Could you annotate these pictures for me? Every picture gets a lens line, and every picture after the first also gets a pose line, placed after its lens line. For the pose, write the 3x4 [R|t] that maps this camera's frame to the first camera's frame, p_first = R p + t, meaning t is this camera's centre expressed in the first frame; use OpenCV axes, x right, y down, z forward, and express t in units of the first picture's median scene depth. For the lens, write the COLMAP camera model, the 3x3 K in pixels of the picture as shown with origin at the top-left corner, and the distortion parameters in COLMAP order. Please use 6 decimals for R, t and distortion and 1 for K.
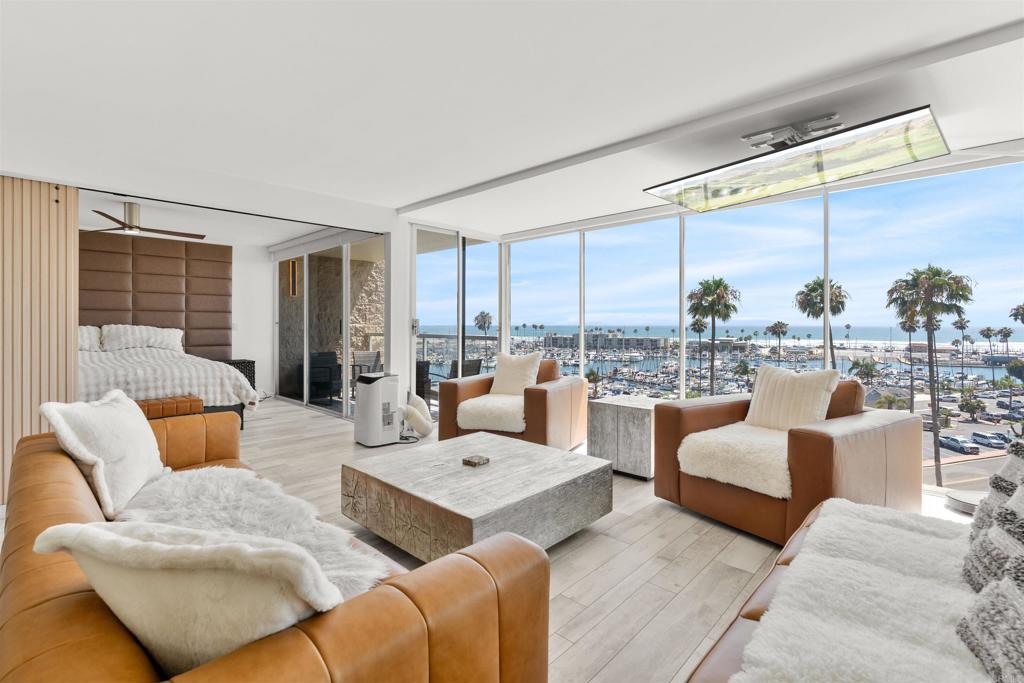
lens RADIAL K [[468.0, 0, 499.3], [0, 468.0, 323.7], [0, 0, 1]] dist [0.002176, 0.000332]
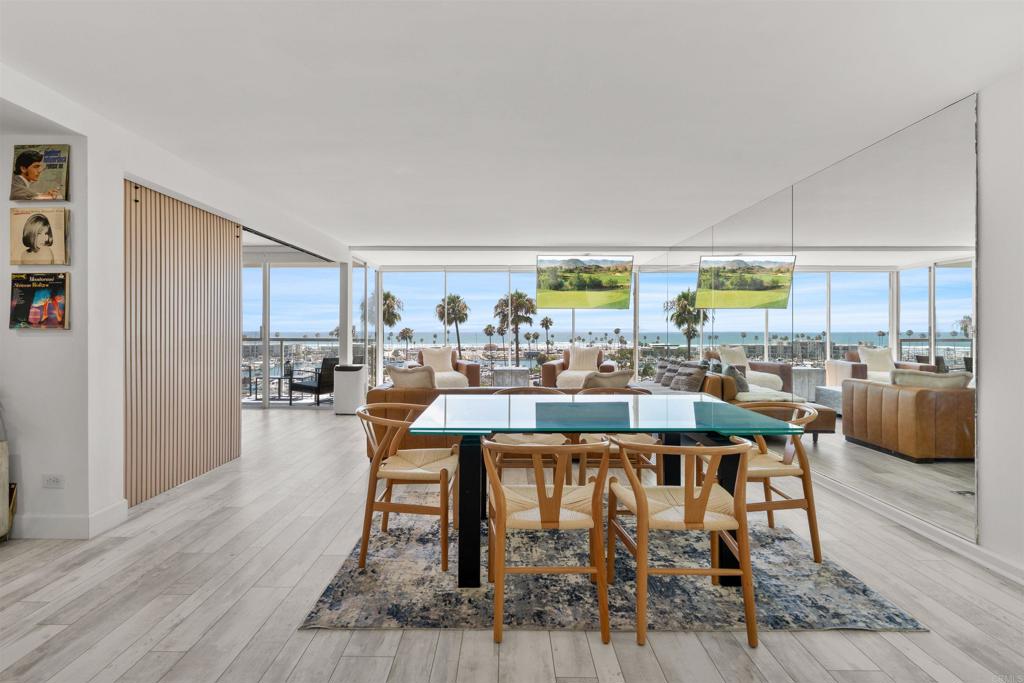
lens RADIAL K [[467.6, 0, 503.9], [0, 467.6, 331.5], [0, 0, 1]] dist [-0.001534, 0.000826]
pose [[0.722965, -0.002494, 0.690881, -0.143547], [0.000070, 0.999994, 0.003537, 0.000151], [-0.690885, -0.002509, 0.722960, -0.053661]]
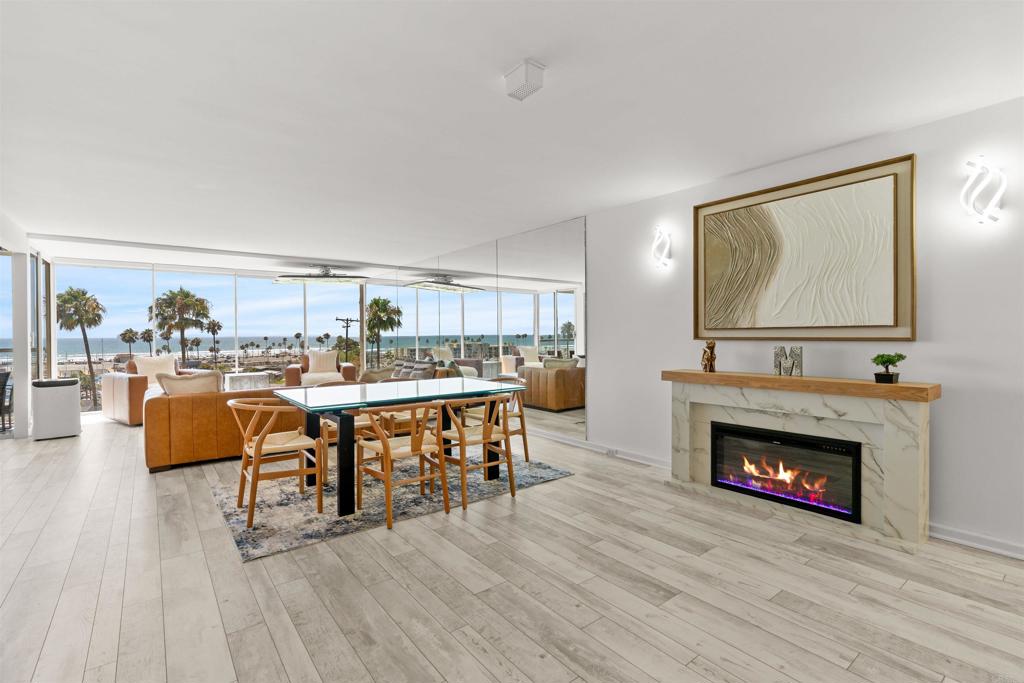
lens RADIAL K [[468.0, 0, 512.0], [0, 468.0, 341.5], [0, 0, 1]] dist [-0.010391, 0.000130]
pose [[0.136815, -0.017936, 0.990434, -0.194340], [0.004968, 0.999836, 0.017420, -0.000336], [-0.990584, 0.002537, 0.136882, -0.048503]]
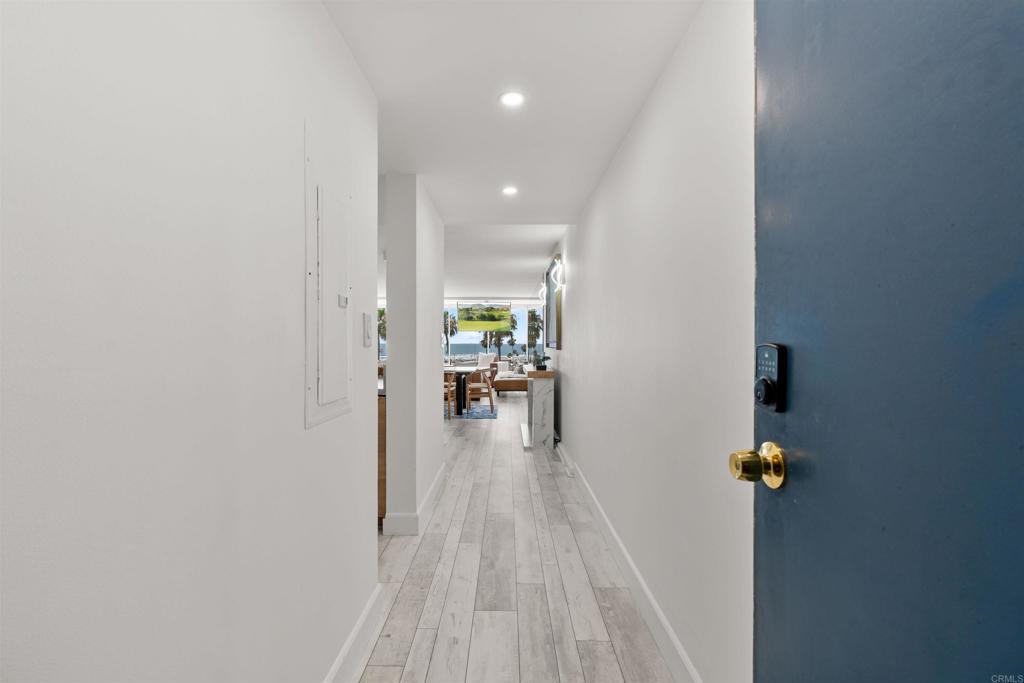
lens RADIAL K [[467.6, 0, 503.9], [0, 467.6, 331.5], [0, 0, 1]] dist [-0.001534, 0.000826]
pose [[0.724778, 0.016902, 0.688775, -0.228584], [-0.002194, 0.999751, -0.022225, -0.001392], [-0.688979, 0.014597, 0.724635, -0.230716]]
